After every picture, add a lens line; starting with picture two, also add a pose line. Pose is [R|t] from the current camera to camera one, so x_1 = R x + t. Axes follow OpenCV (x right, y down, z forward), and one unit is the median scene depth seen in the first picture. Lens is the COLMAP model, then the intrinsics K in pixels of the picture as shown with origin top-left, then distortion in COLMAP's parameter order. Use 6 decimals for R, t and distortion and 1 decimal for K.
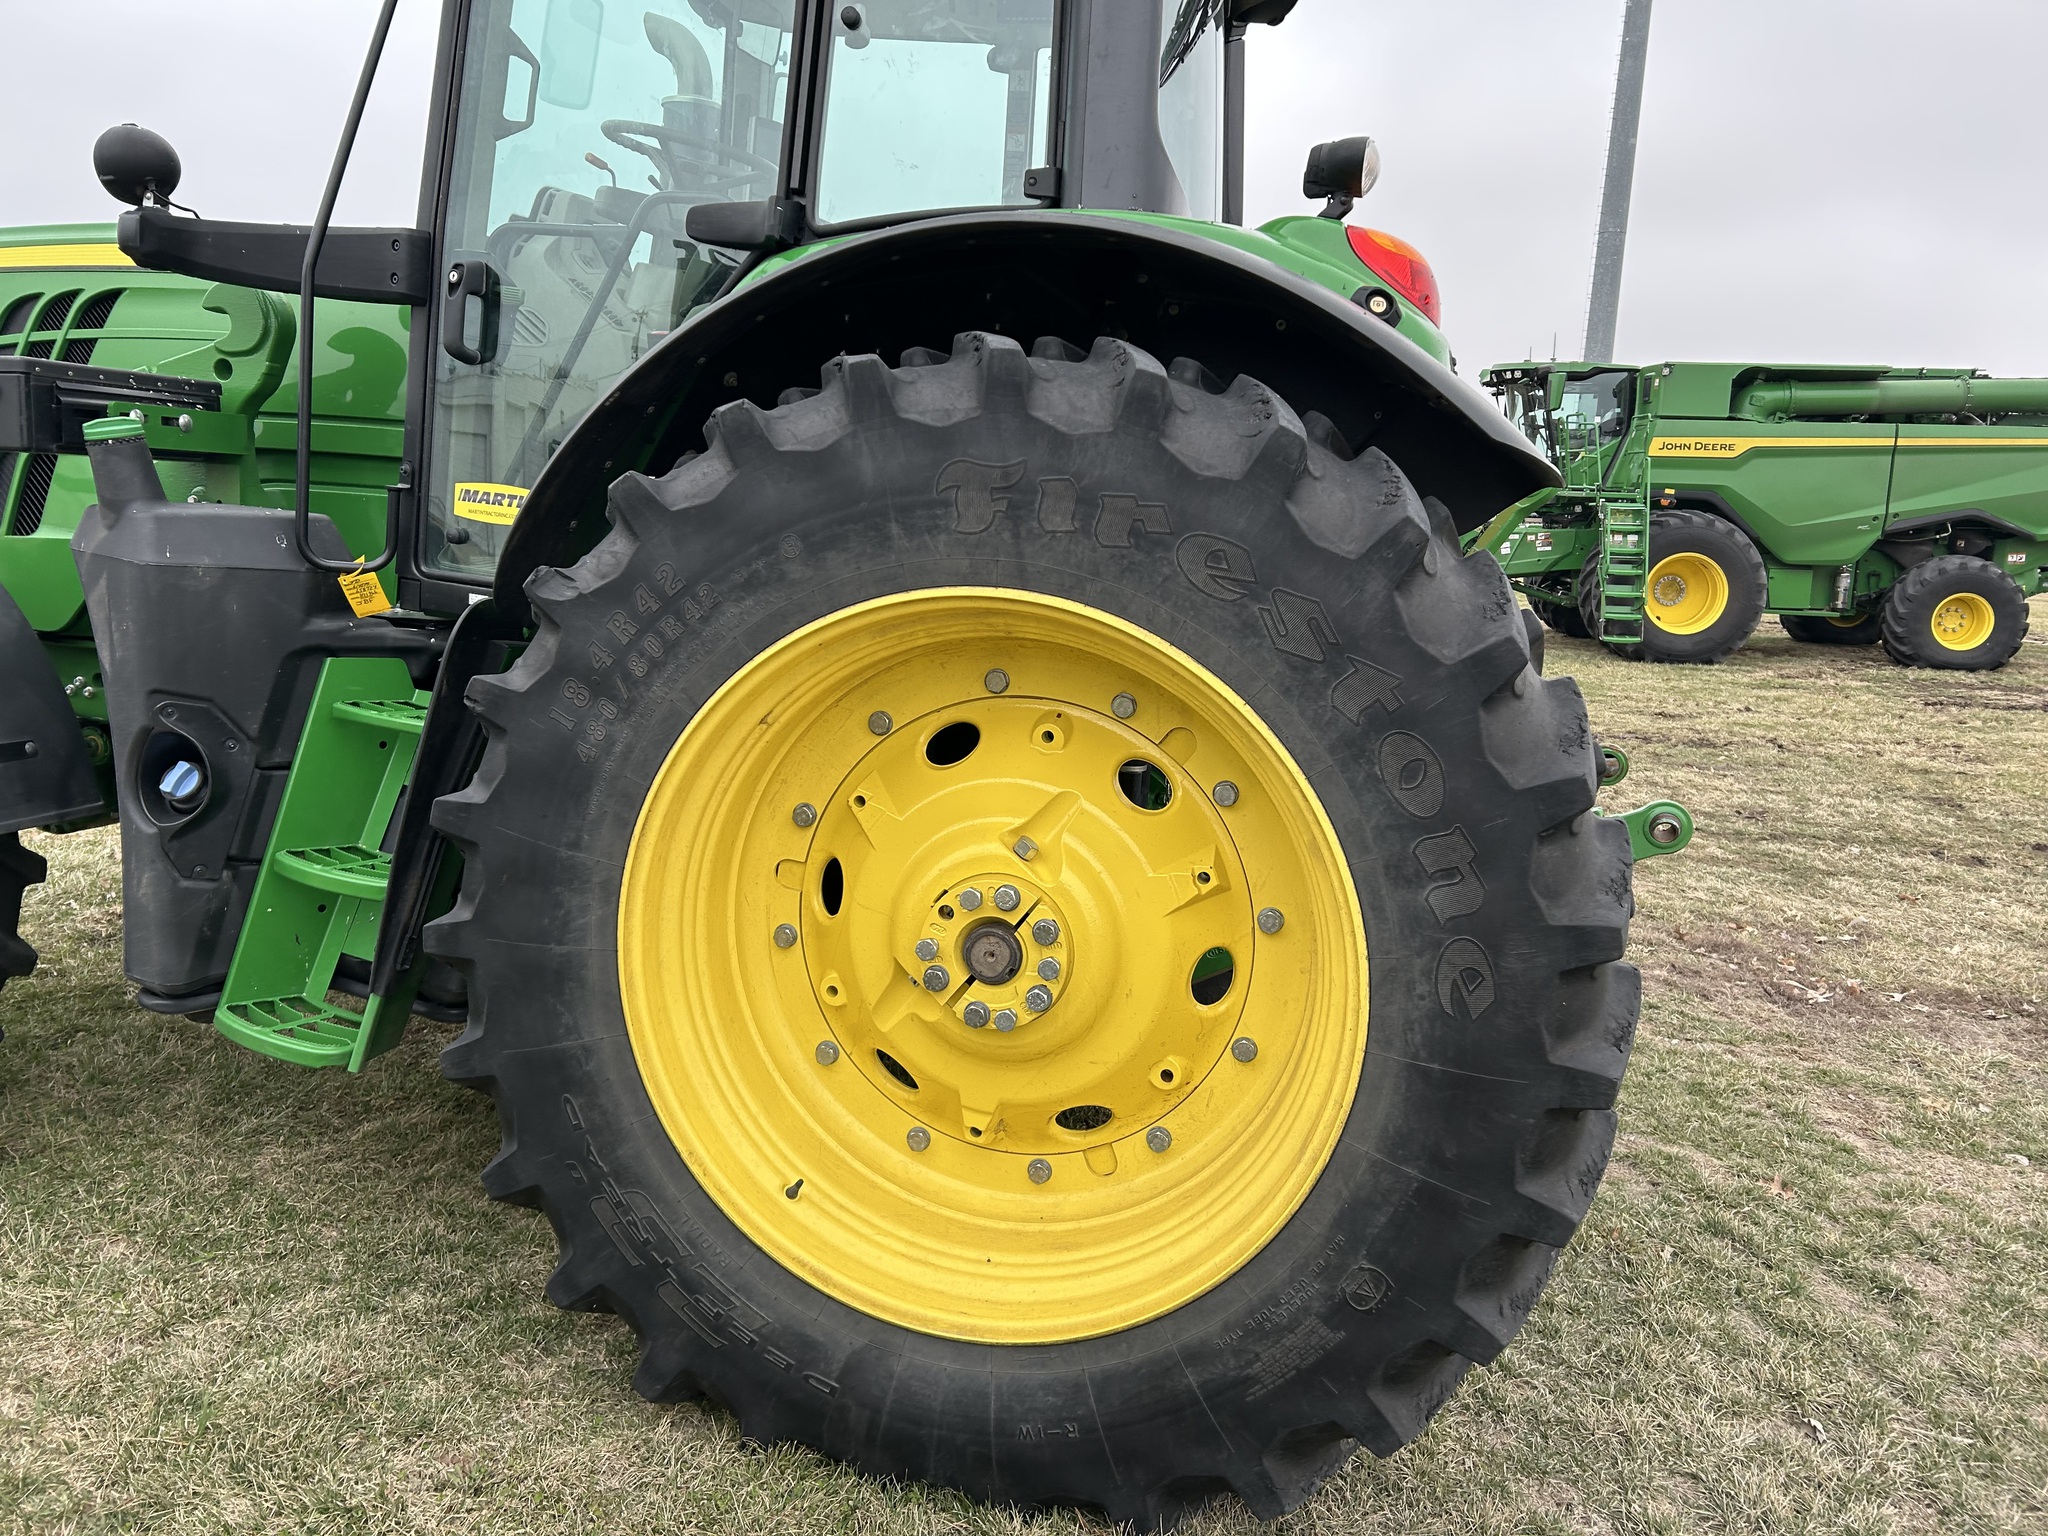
lens RADIAL K [[1581.0, 0, 1026.8], [0, 1581.0, 691.4], [0, 0, 1]] dist [0.068924, -0.086630]
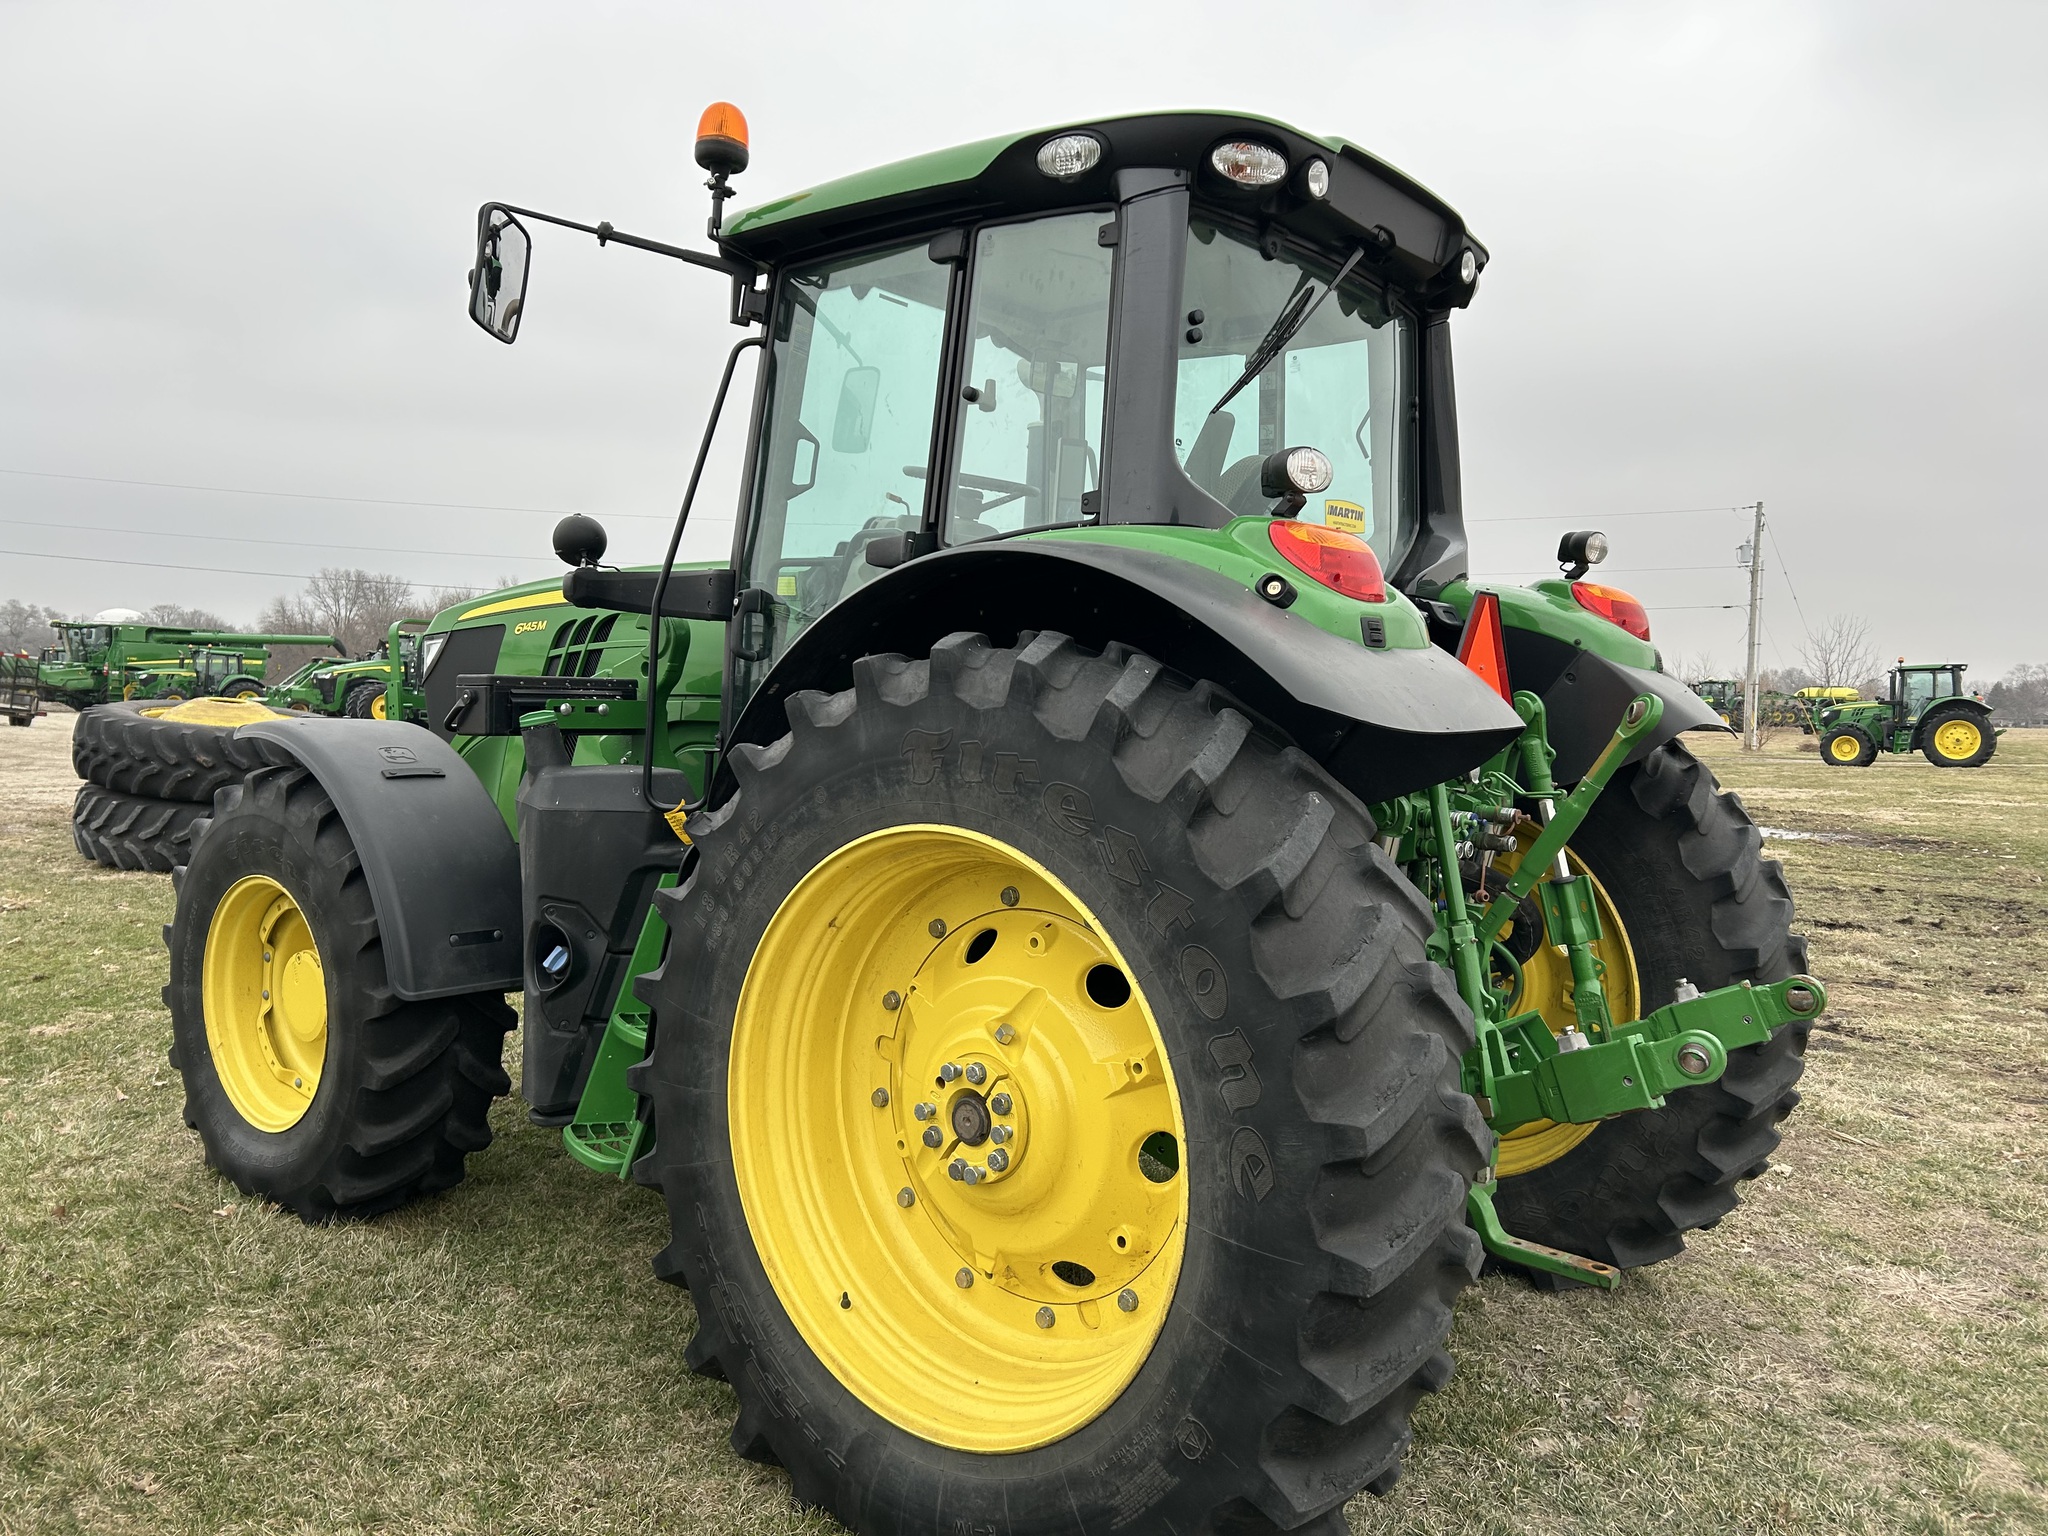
lens RADIAL K [[1591.1, 0, 1047.1], [0, 1591.1, 682.1], [0, 0, 1]] dist [0.099263, -0.147975]
pose [[0.894450, -0.042266, -0.445165, 0.626111], [-0.020504, 0.990599, -0.135250, -0.006176], [0.446697, 0.130102, 0.885175, -0.138100]]
